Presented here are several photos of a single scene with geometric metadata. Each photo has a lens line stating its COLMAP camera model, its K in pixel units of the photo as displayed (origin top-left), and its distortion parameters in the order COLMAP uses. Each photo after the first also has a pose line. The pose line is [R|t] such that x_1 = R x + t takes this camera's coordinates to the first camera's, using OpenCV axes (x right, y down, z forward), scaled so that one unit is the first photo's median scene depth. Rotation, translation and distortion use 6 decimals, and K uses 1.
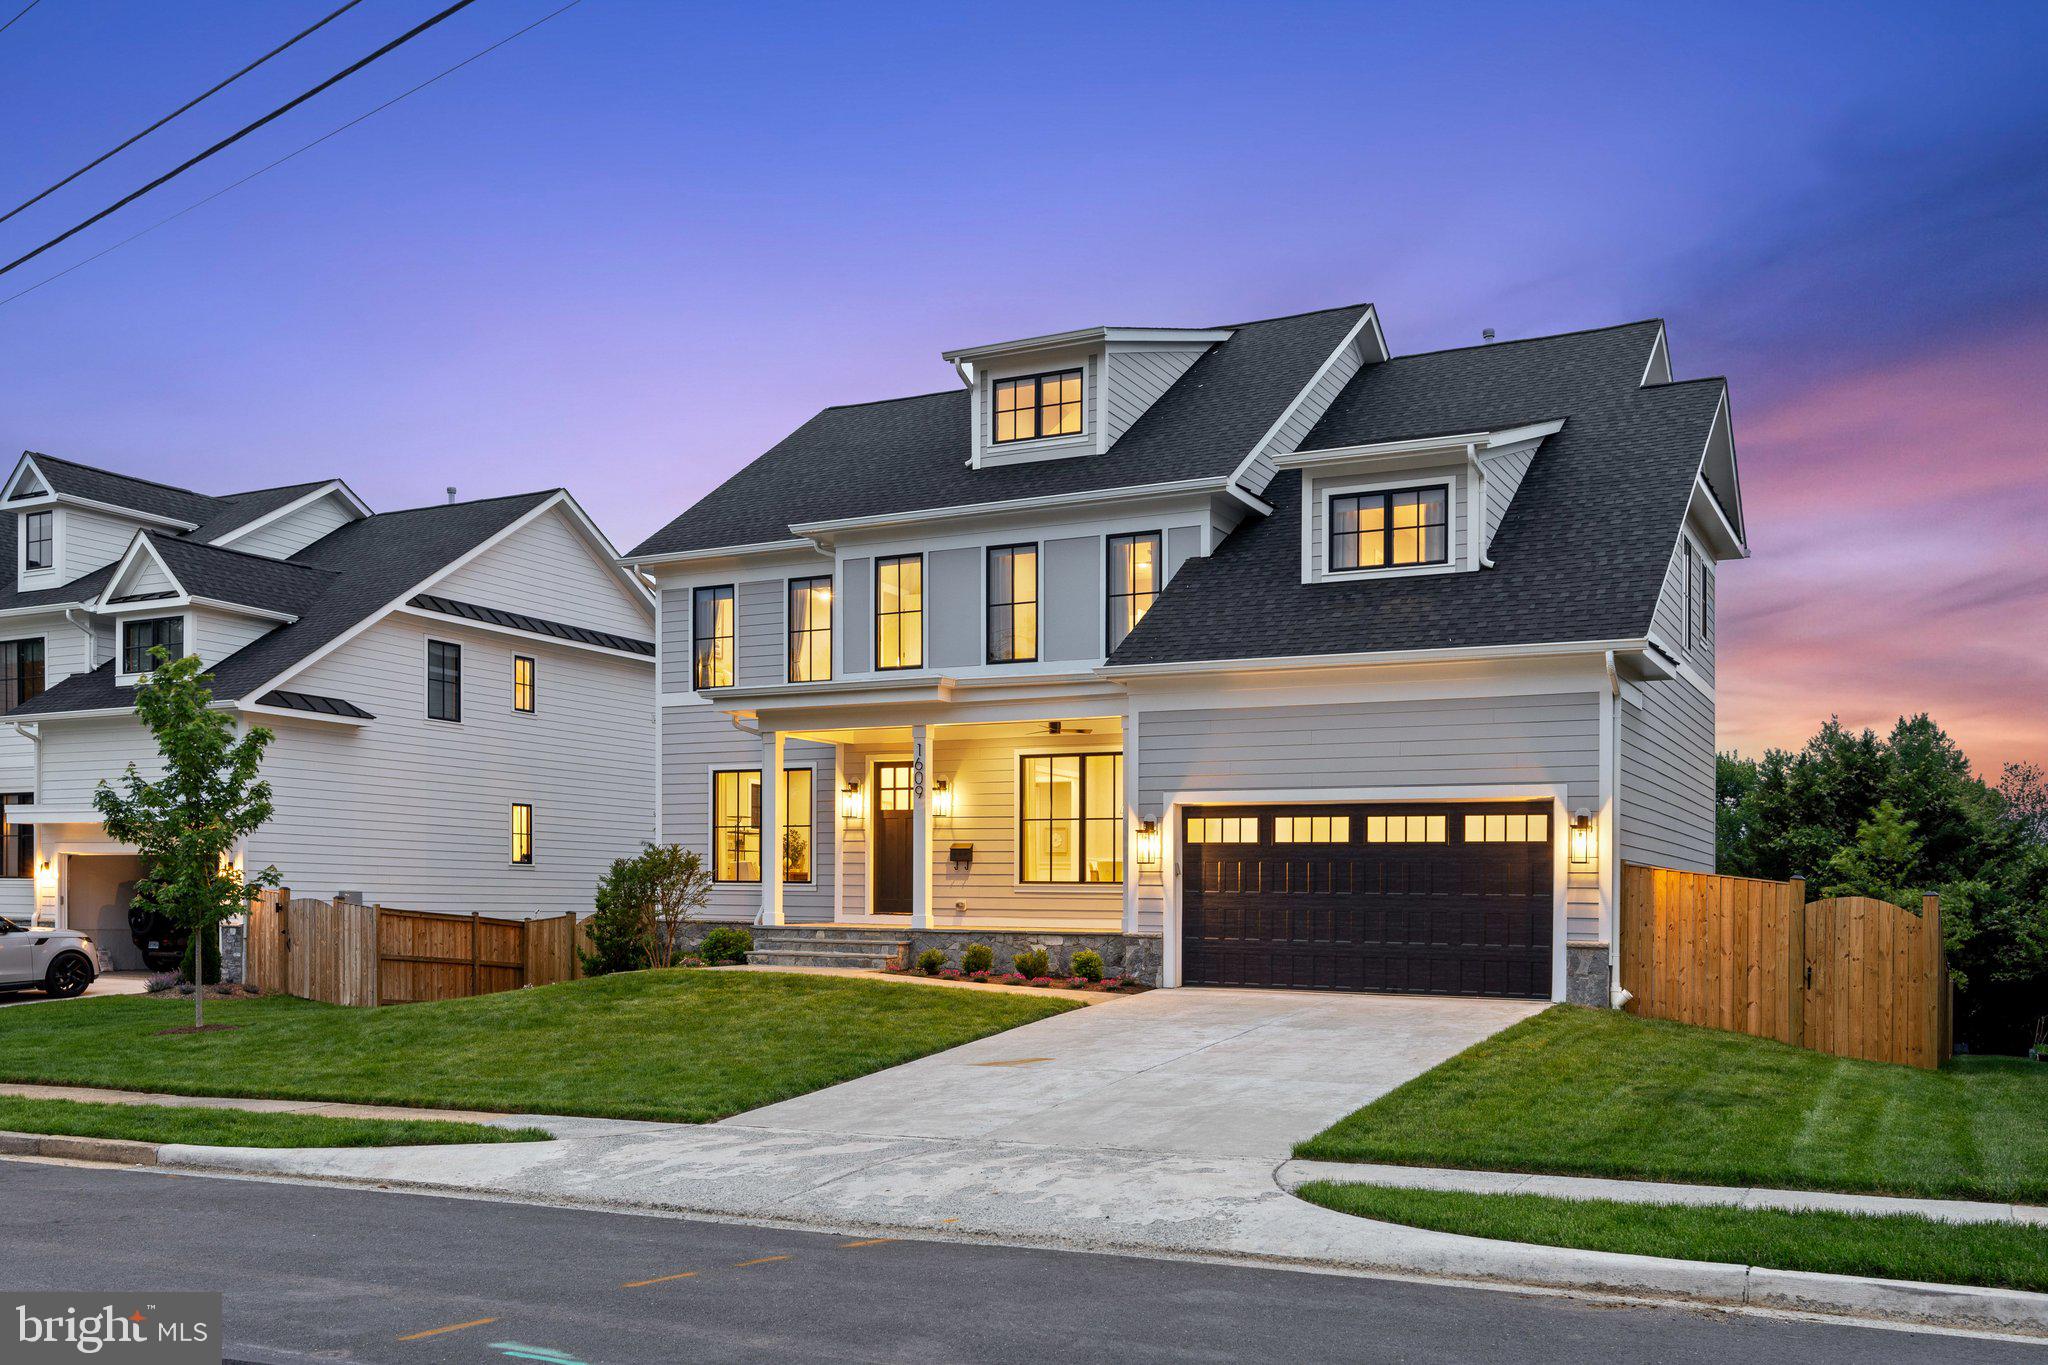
lens RADIAL K [[1705.1, 0, 1025.3], [0, 1705.1, 664.7], [0, 0, 1]] dist [0.031093, -0.004616]
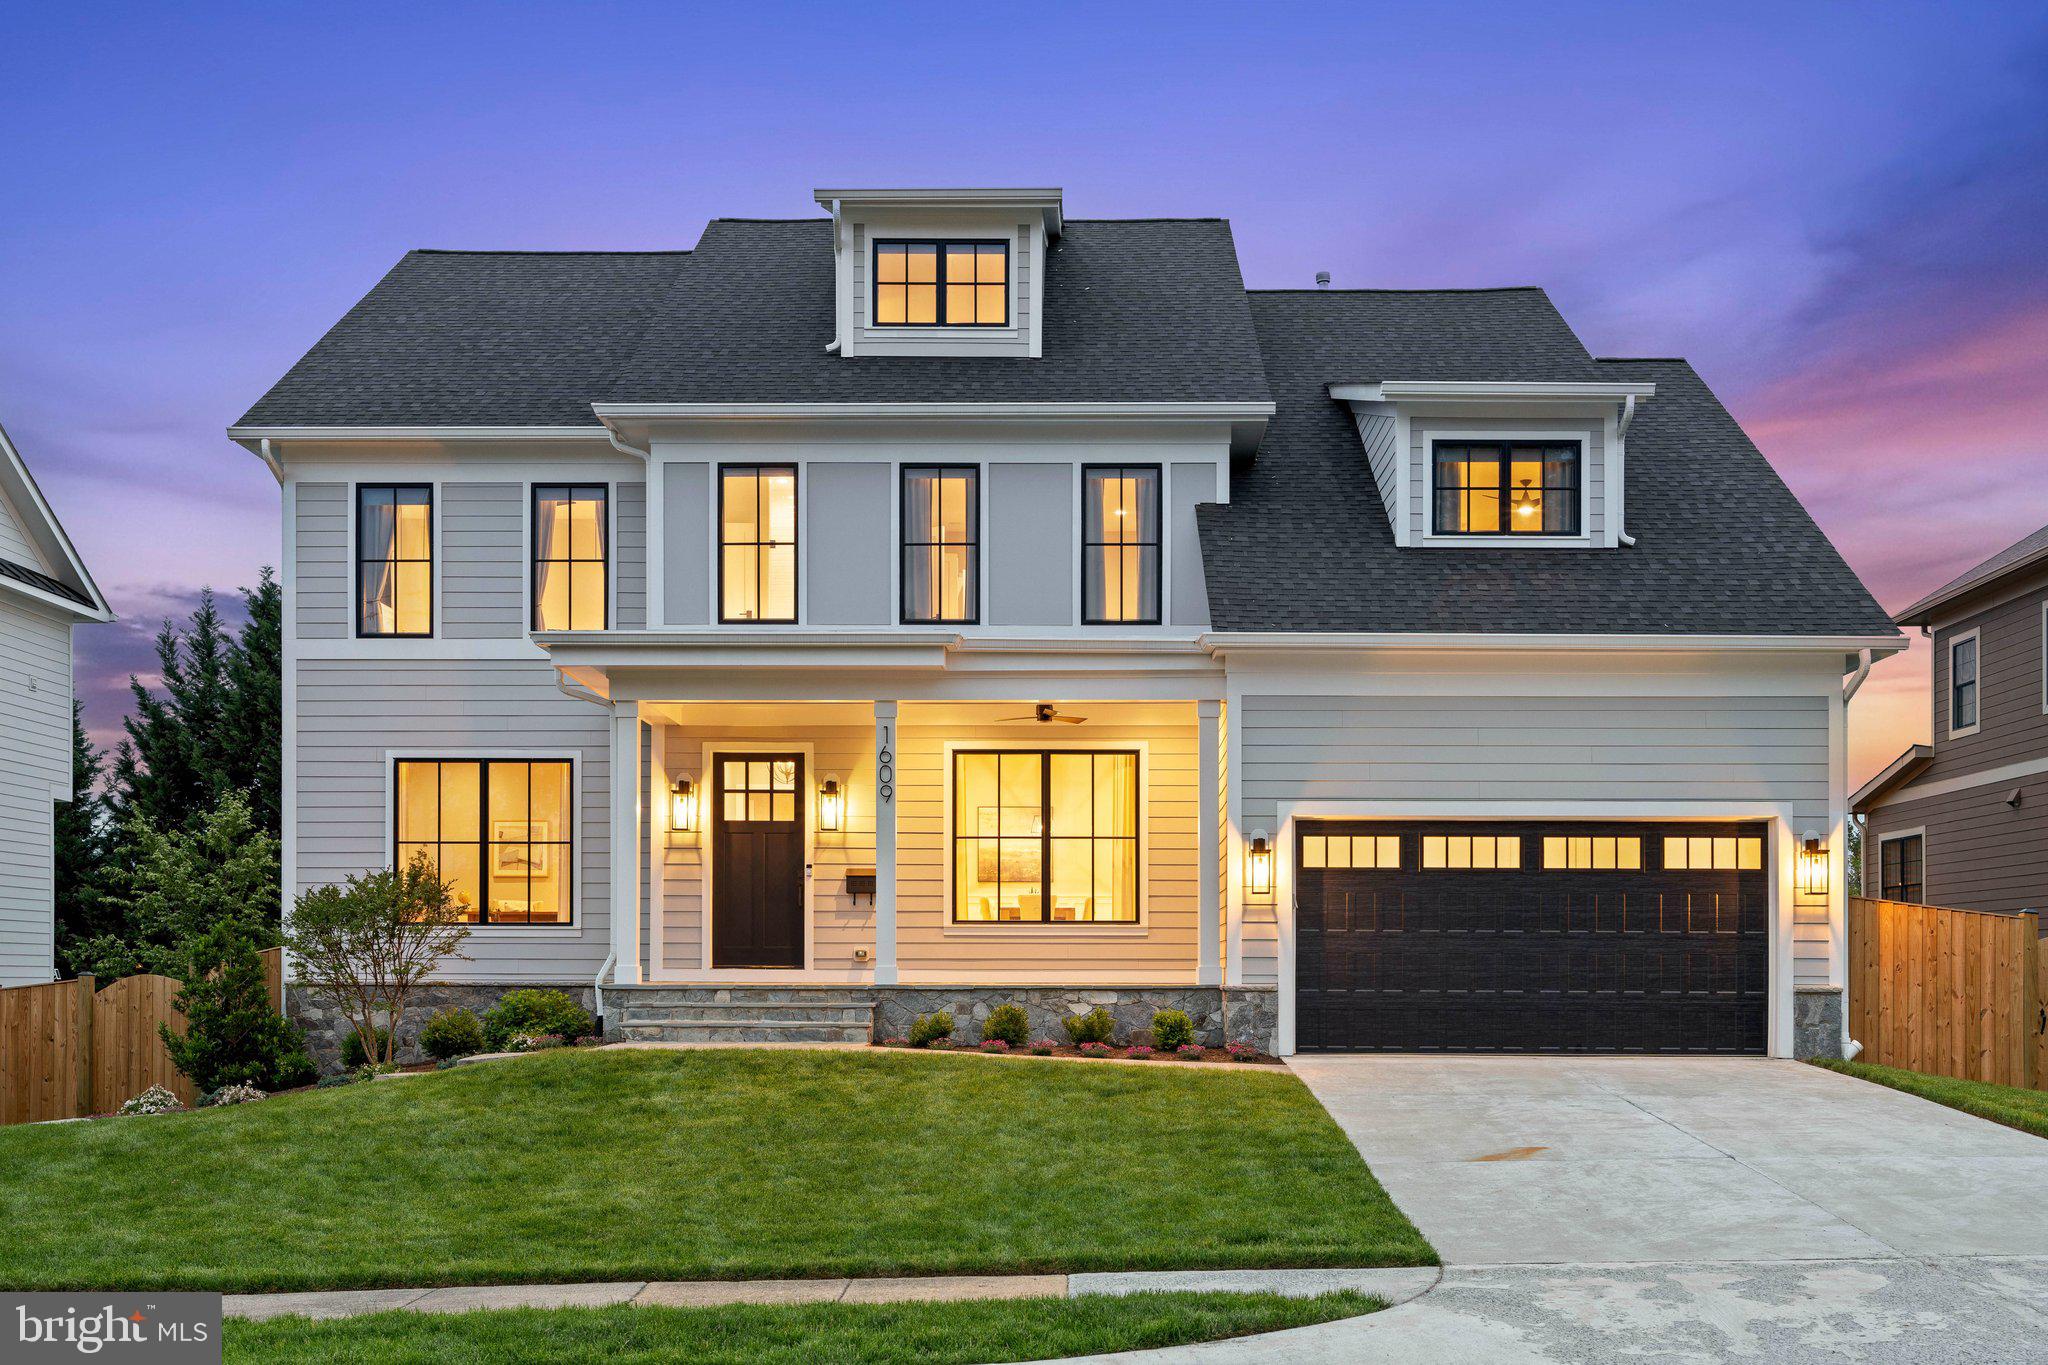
lens RADIAL K [[2028.5, 0, 1025.3], [0, 2028.5, 695.6], [0, 0, 1]] dist [0.033348, 0.000000]
pose [[0.889270, 0.051448, 0.454480, -0.414407], [-0.054287, 0.998502, -0.006811, 0.037535], [-0.454150, -0.018615, 0.890731, 0.226623]]
